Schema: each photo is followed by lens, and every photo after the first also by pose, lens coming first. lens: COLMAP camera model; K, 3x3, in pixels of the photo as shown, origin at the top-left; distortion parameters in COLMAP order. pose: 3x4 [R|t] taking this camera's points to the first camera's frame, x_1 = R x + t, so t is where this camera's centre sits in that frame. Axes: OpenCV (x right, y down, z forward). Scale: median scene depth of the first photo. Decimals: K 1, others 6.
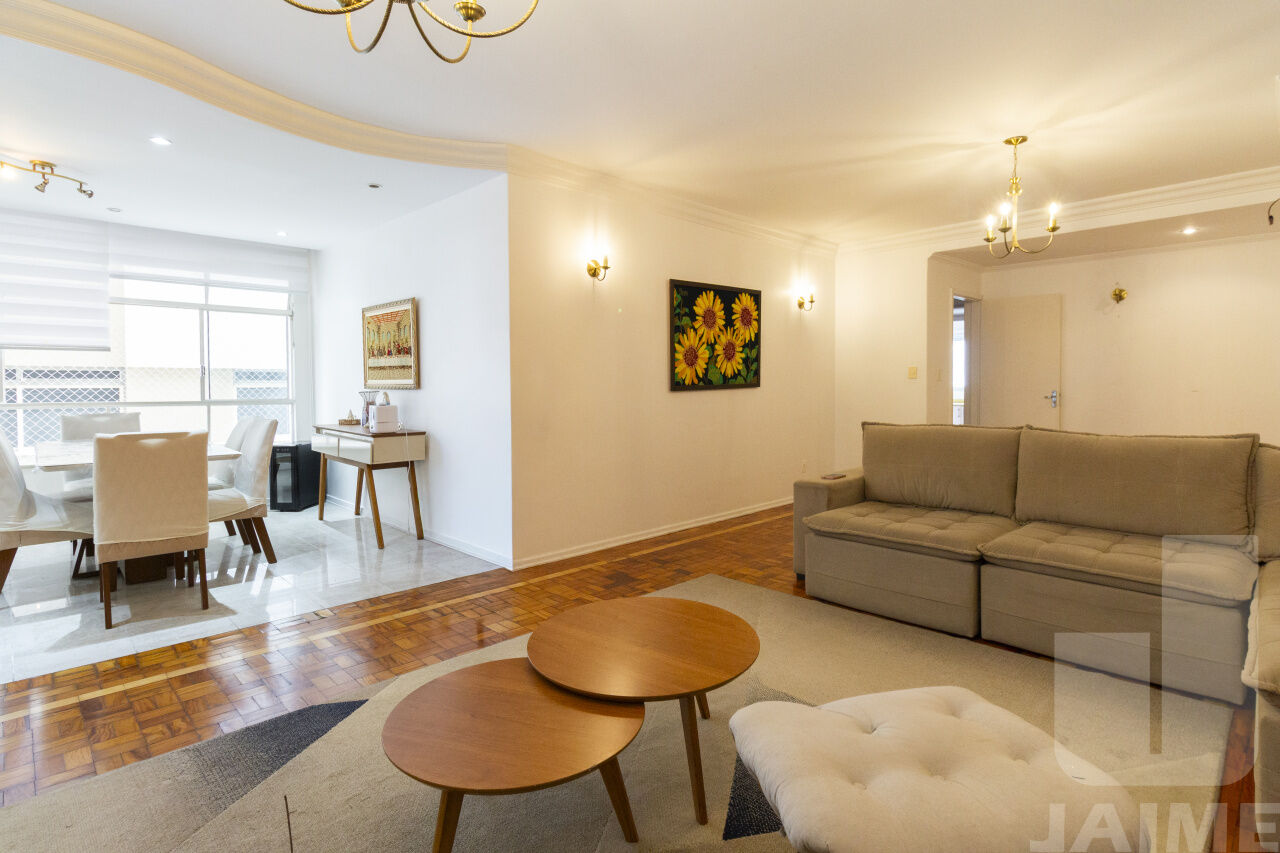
lens RADIAL K [[650.3, 0, 663.5], [0, 650.3, 396.0], [0, 0, 1]] dist [0.005102, 0.000499]
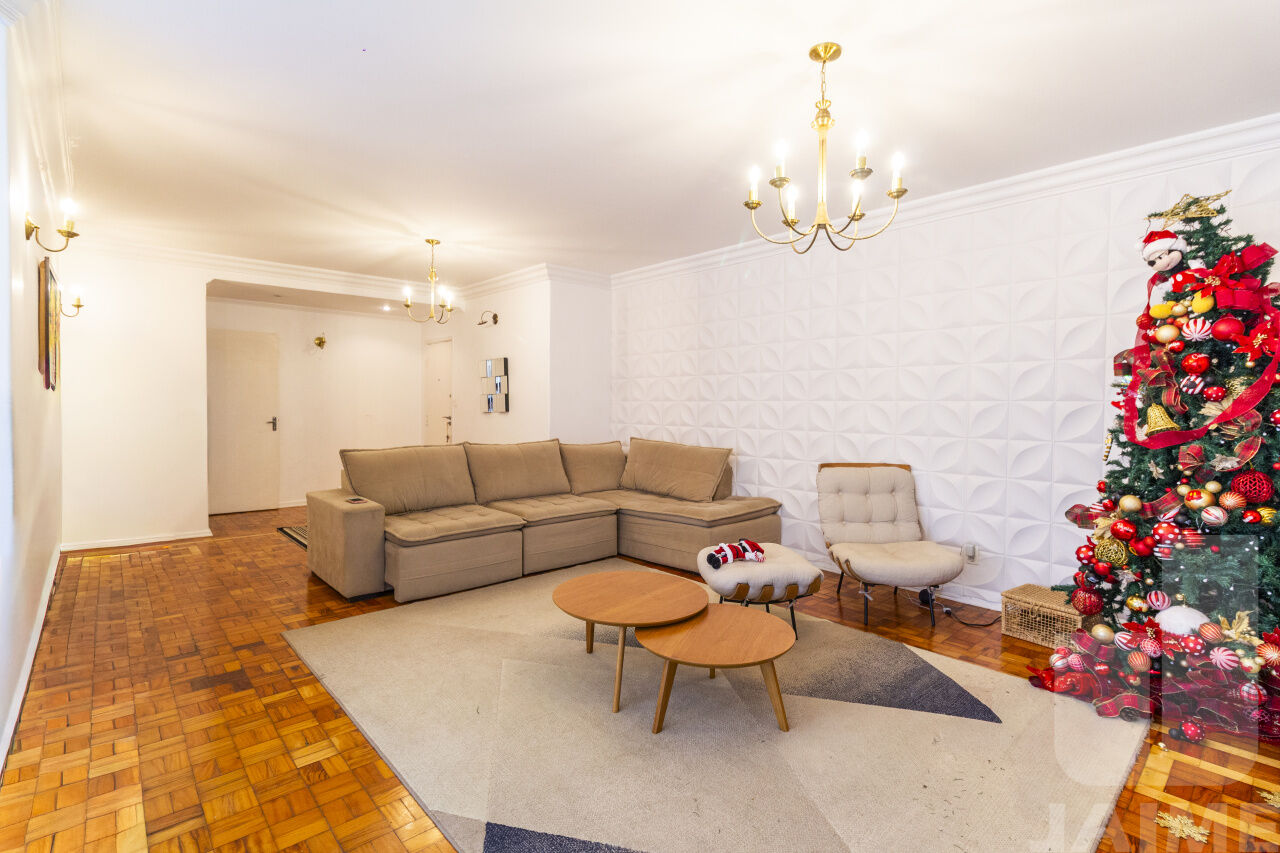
lens RADIAL K [[596.4, 0, 653.9], [0, 596.4, 413.2], [0, 0, 1]] dist [0.000243, -0.000228]
pose [[0.034182, -0.008494, 0.999380, -0.738389], [0.012143, 0.999894, 0.008083, -0.024943], [-0.999342, 0.011859, 0.034282, 0.481790]]
